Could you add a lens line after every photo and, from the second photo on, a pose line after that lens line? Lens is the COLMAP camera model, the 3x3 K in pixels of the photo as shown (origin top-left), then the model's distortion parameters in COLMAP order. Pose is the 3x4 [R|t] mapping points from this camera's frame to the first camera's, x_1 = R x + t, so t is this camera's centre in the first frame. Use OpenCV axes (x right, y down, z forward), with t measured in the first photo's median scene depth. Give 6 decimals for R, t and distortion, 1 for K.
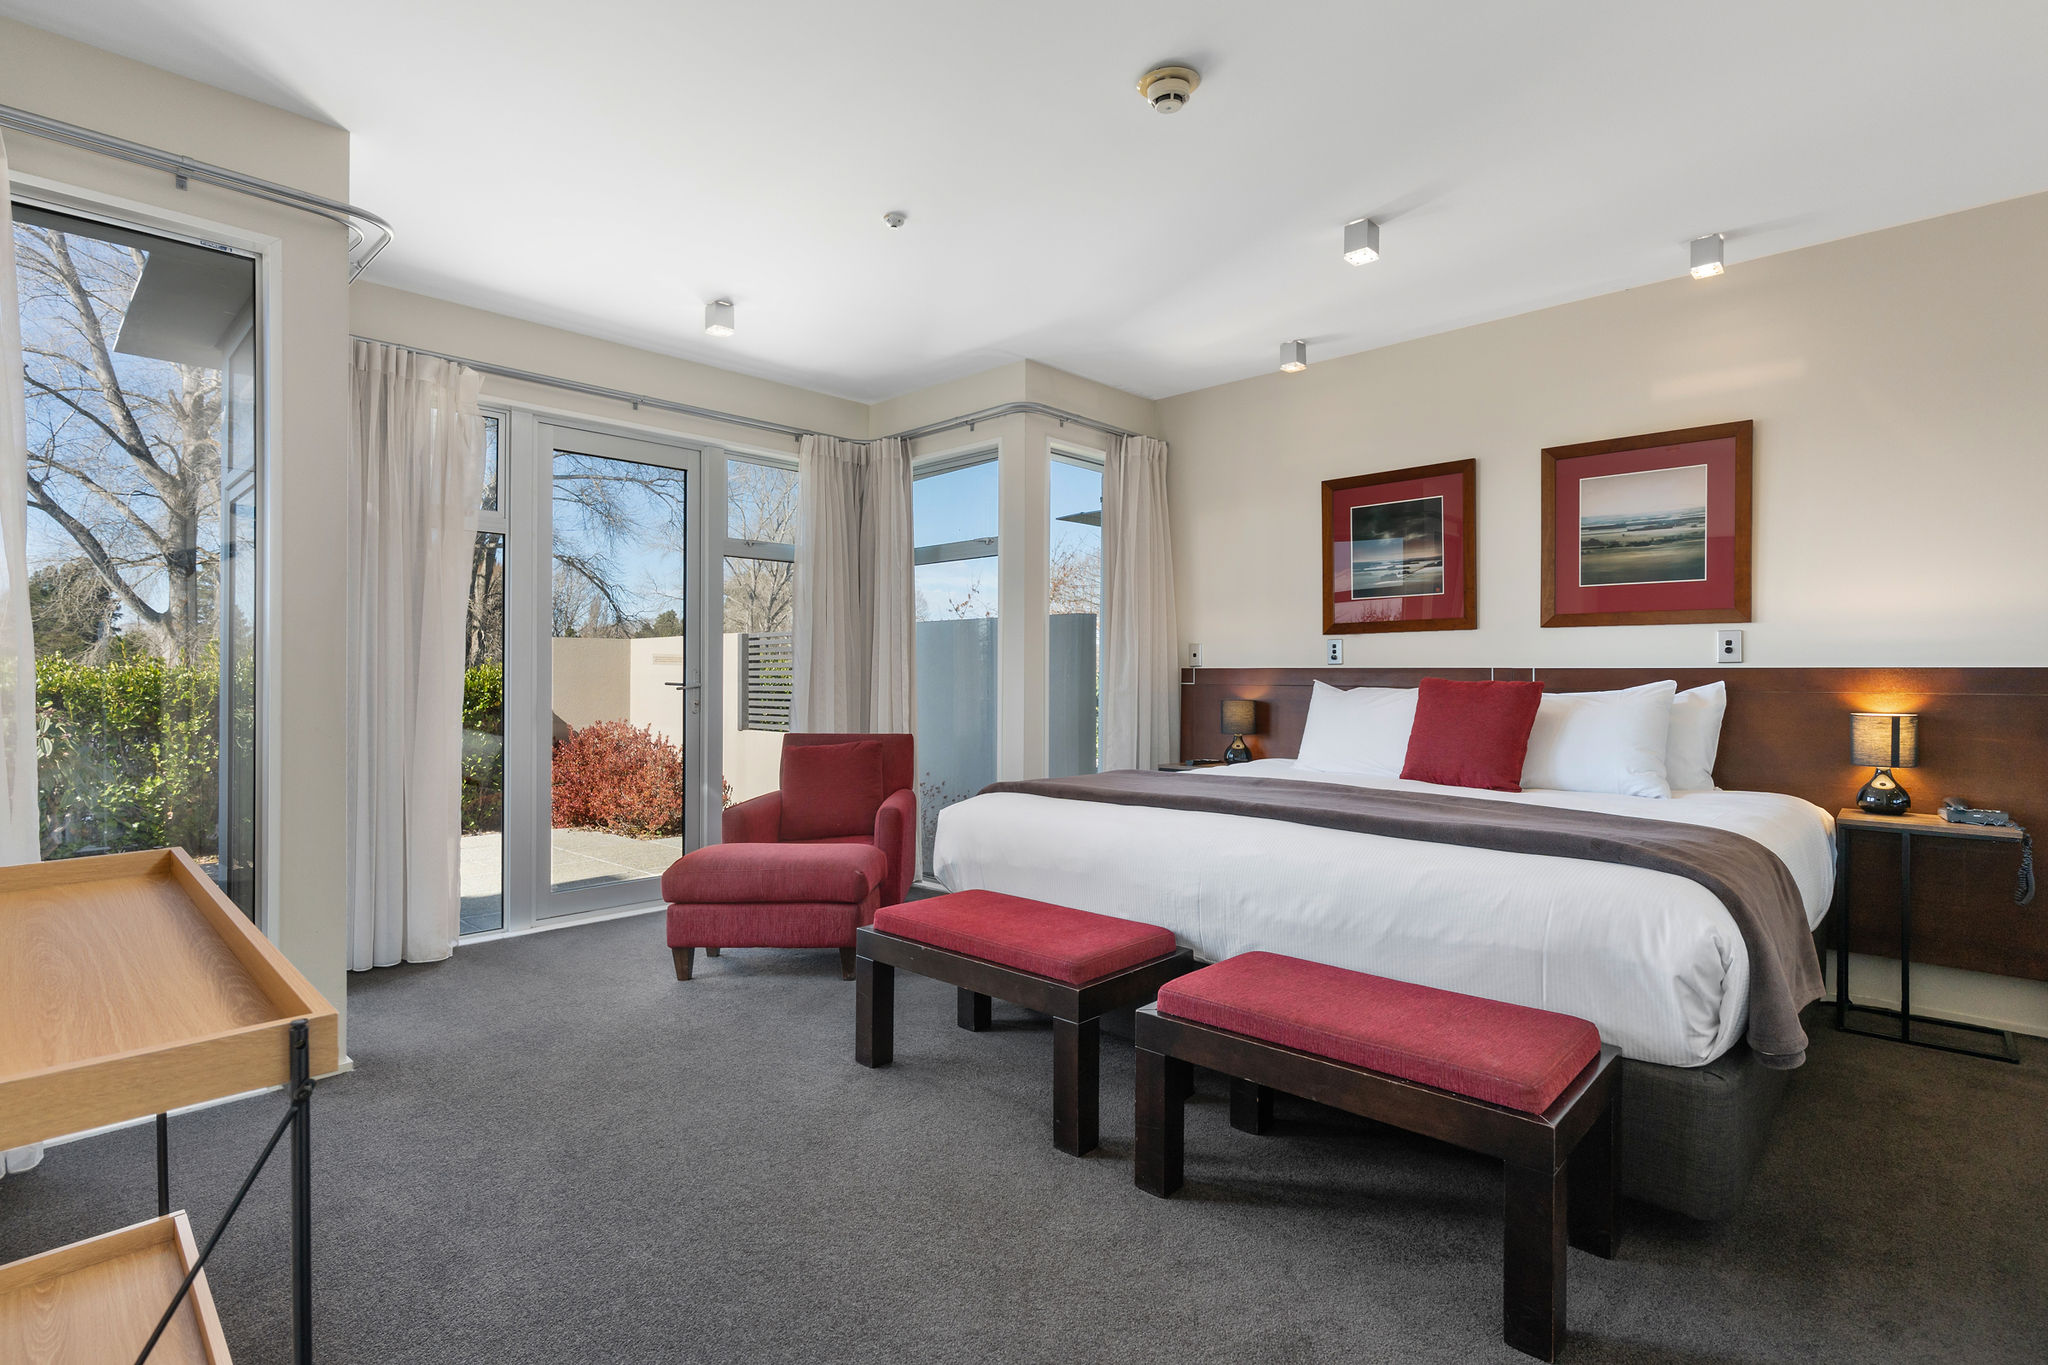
lens RADIAL K [[970.8, 0, 1026.4], [0, 970.8, 672.6], [0, 0, 1]] dist [0.004584, 0.000859]
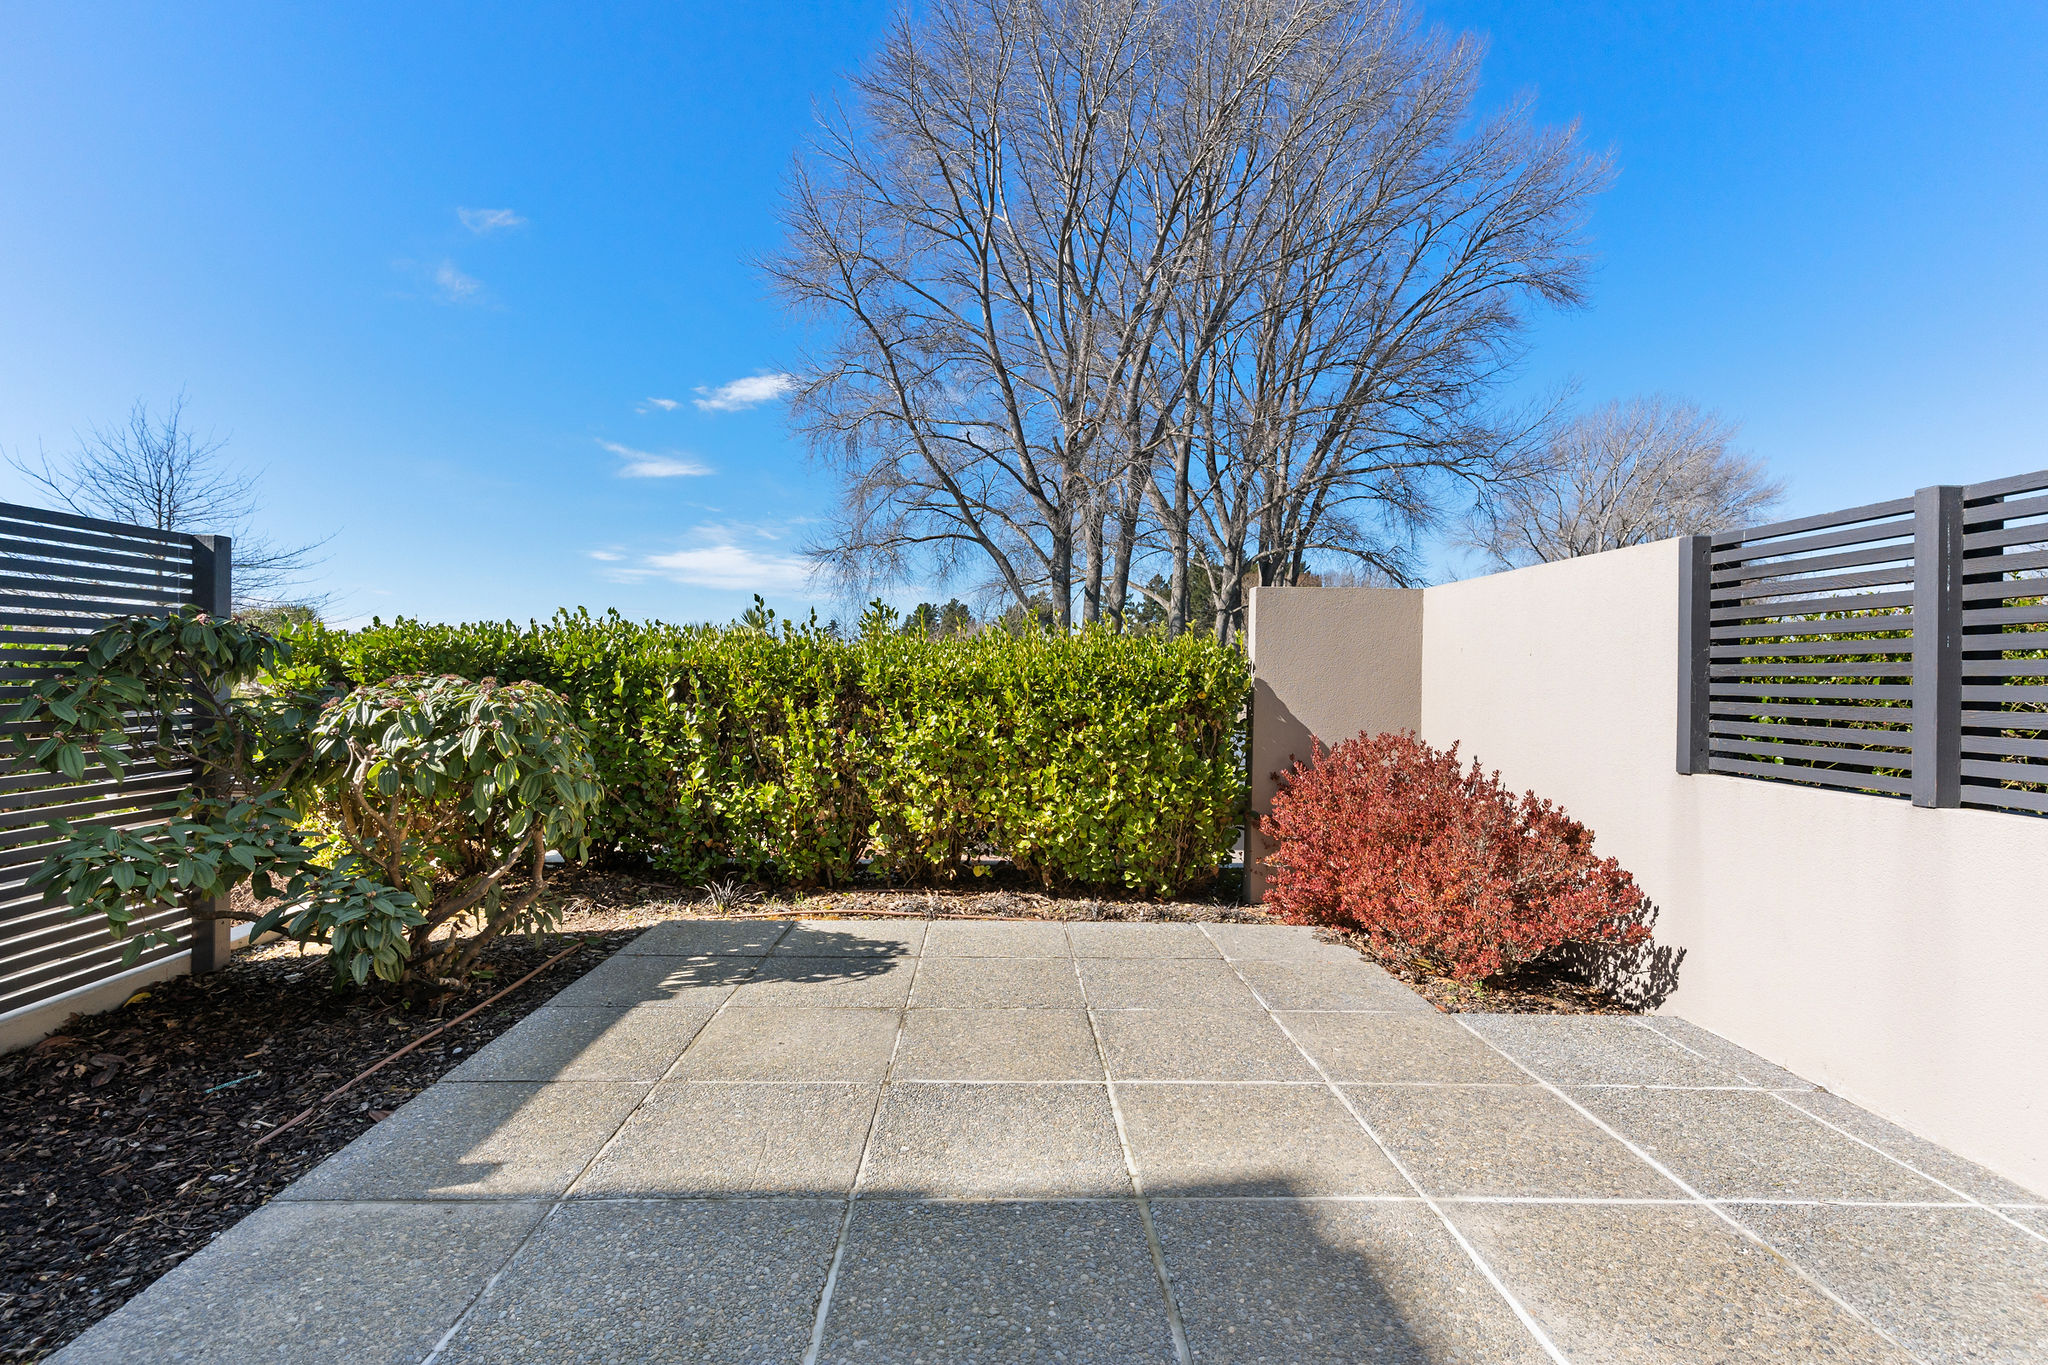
lens RADIAL K [[970.8, 0, 1023.8], [0, 970.8, 671.5], [0, 0, 1]] dist [0.004584, 0.000859]
pose [[0.707526, 0.004511, -0.706673, -0.047380], [-0.007103, 0.999975, -0.000728, 0.004455], [0.706652, 0.005534, 0.707540, 0.120191]]
